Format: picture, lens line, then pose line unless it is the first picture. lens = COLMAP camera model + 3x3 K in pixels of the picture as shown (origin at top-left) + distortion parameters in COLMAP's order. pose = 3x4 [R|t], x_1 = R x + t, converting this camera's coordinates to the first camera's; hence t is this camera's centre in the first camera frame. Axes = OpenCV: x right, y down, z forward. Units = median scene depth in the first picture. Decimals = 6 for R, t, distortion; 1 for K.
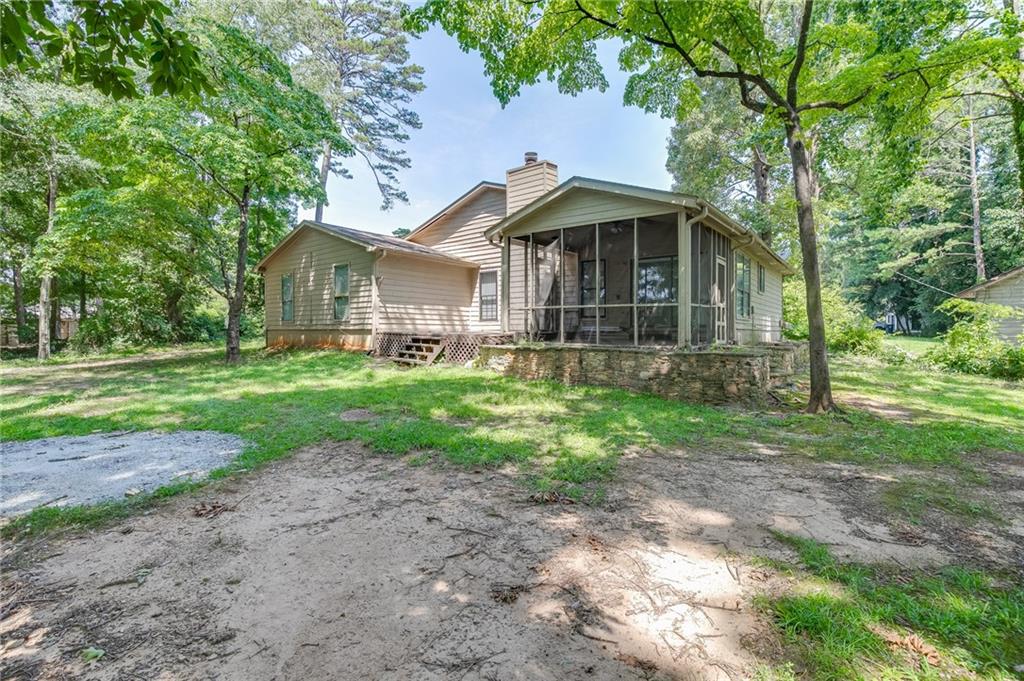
lens RADIAL K [[465.6, 0, 509.5], [0, 465.6, 337.9], [0, 0, 1]] dist [-0.031214, -0.000197]
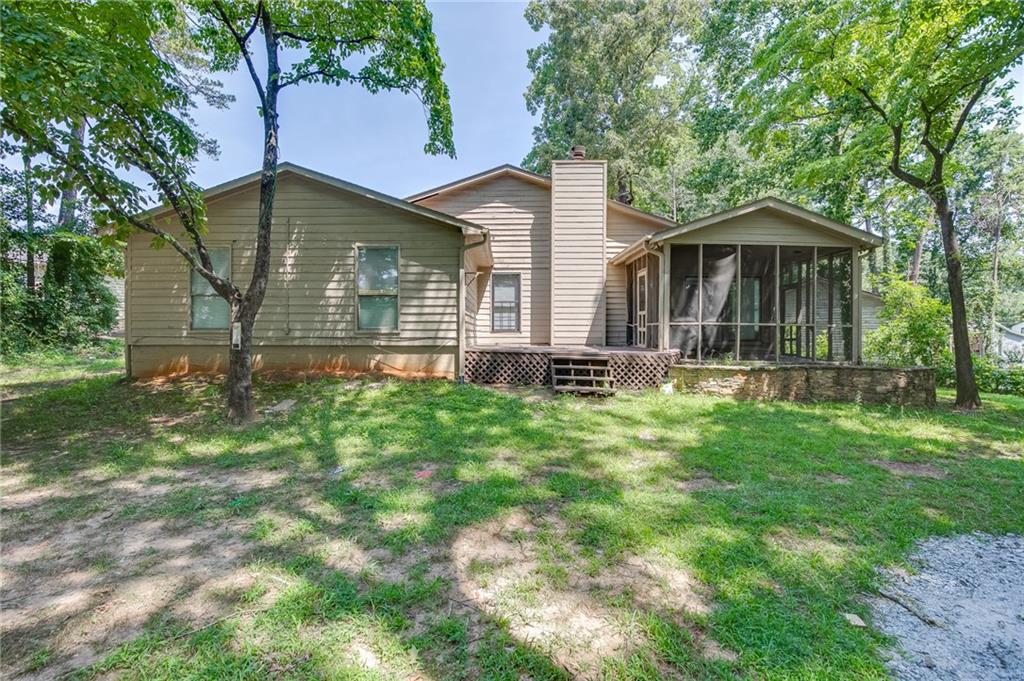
lens RADIAL K [[465.6, 0, 512.4], [0, 465.6, 338.1], [0, 0, 1]] dist [-0.031214, -0.000197]
pose [[0.786974, -0.003356, 0.616978, -0.633950], [0.005637, 0.999983, -0.001752, -0.027671], [-0.616961, 0.004857, 0.786979, 0.384137]]
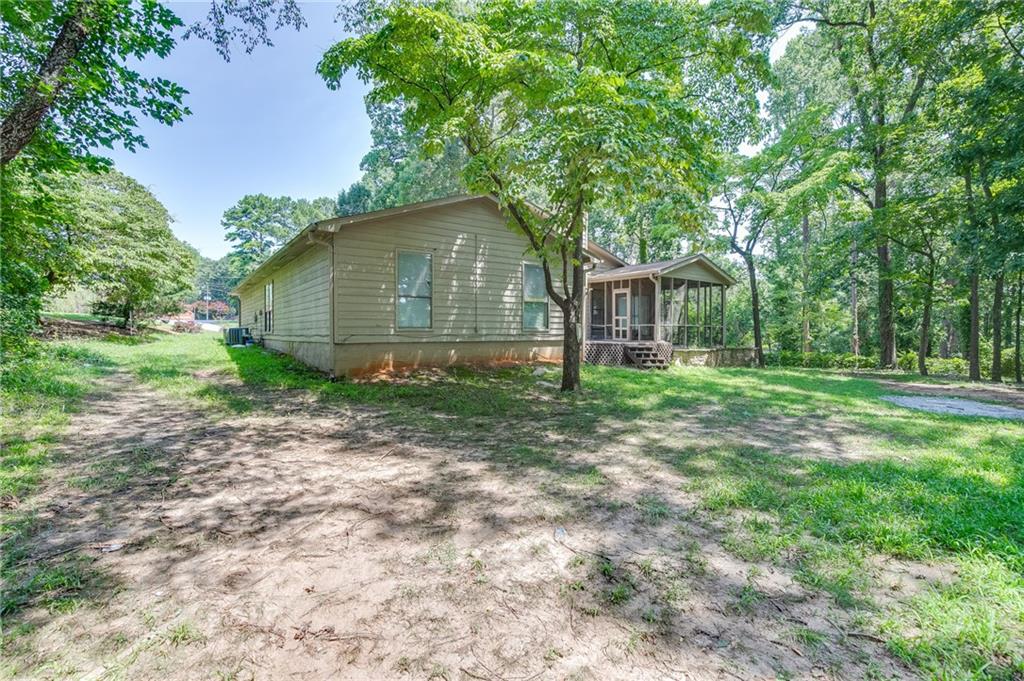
lens RADIAL K [[465.6, 0, 510.9], [0, 465.6, 338.4], [0, 0, 1]] dist [-0.031214, -0.000197]
pose [[0.285444, -0.016340, 0.958256, -1.234859], [0.010775, 0.999846, 0.013840, -0.035895], [-0.958335, 0.006375, 0.285576, 0.825144]]
